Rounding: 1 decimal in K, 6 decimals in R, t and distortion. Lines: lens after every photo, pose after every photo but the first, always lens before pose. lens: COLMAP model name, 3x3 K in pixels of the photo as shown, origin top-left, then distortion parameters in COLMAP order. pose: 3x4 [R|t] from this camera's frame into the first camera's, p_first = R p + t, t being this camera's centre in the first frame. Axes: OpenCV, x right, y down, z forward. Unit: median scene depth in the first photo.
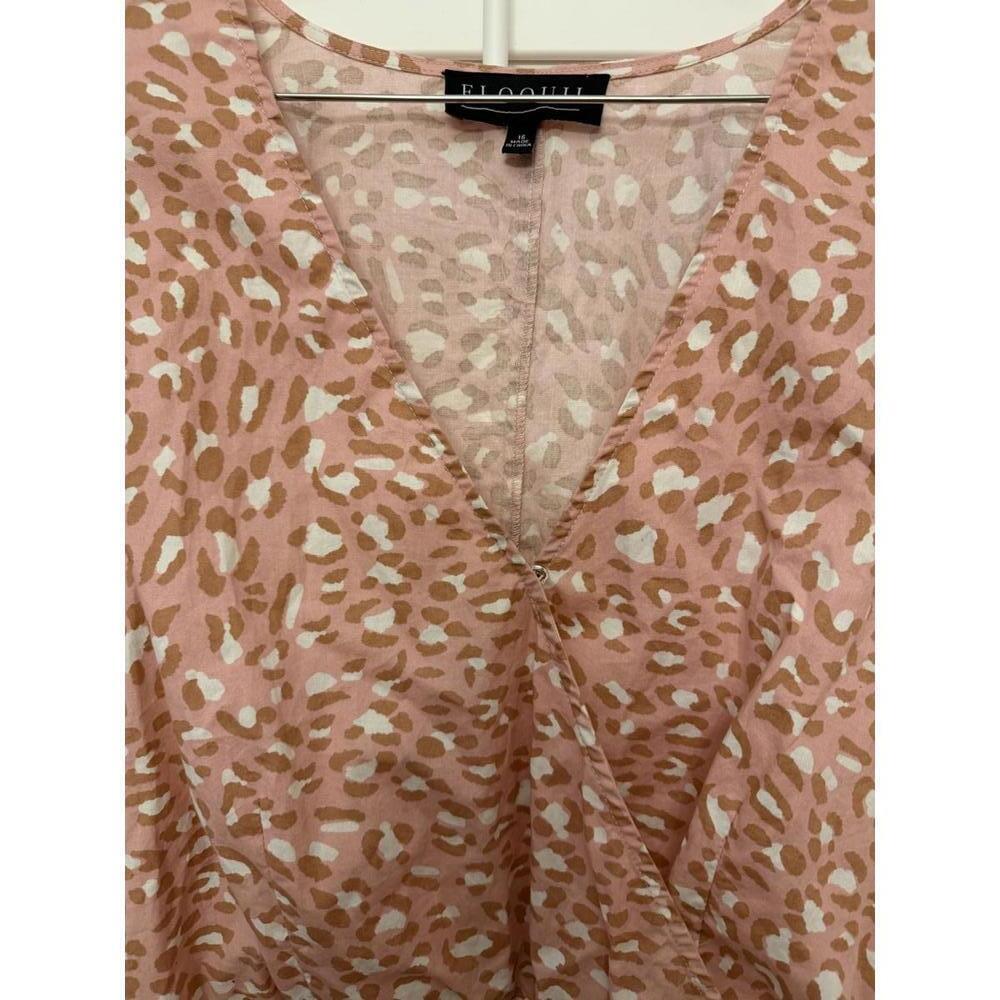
lens RADIAL K [[739.0, 0, 502.3], [0, 739.0, 508.5], [0, 0, 1]] dist [0.016202, -0.049451]
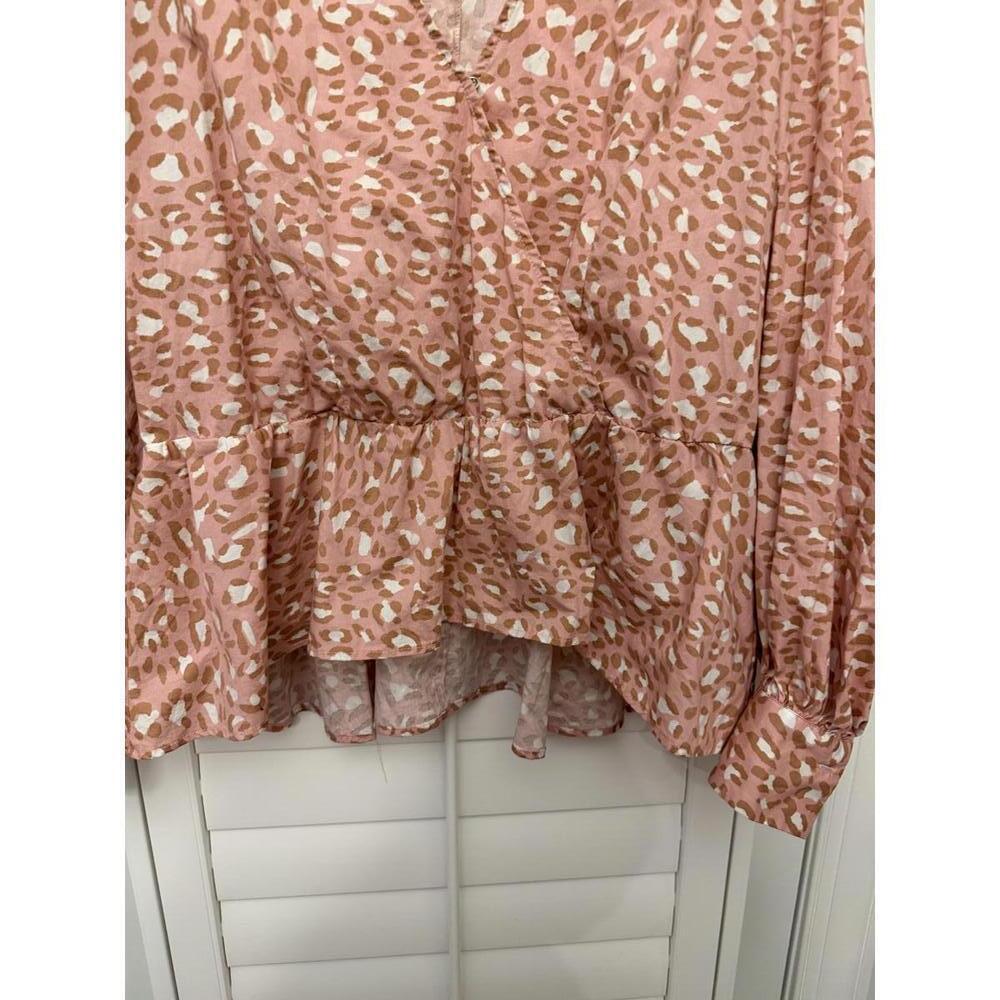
lens RADIAL K [[739.0, 0, 502.3], [0, 739.0, 505.4], [0, 0, 1]] dist [0.016202, -0.049451]
pose [[0.994096, -0.036367, 0.102227, -0.079291], [0.021962, 0.990096, 0.138662, 0.754802], [-0.106257, -0.135598, 0.985050, -0.639091]]
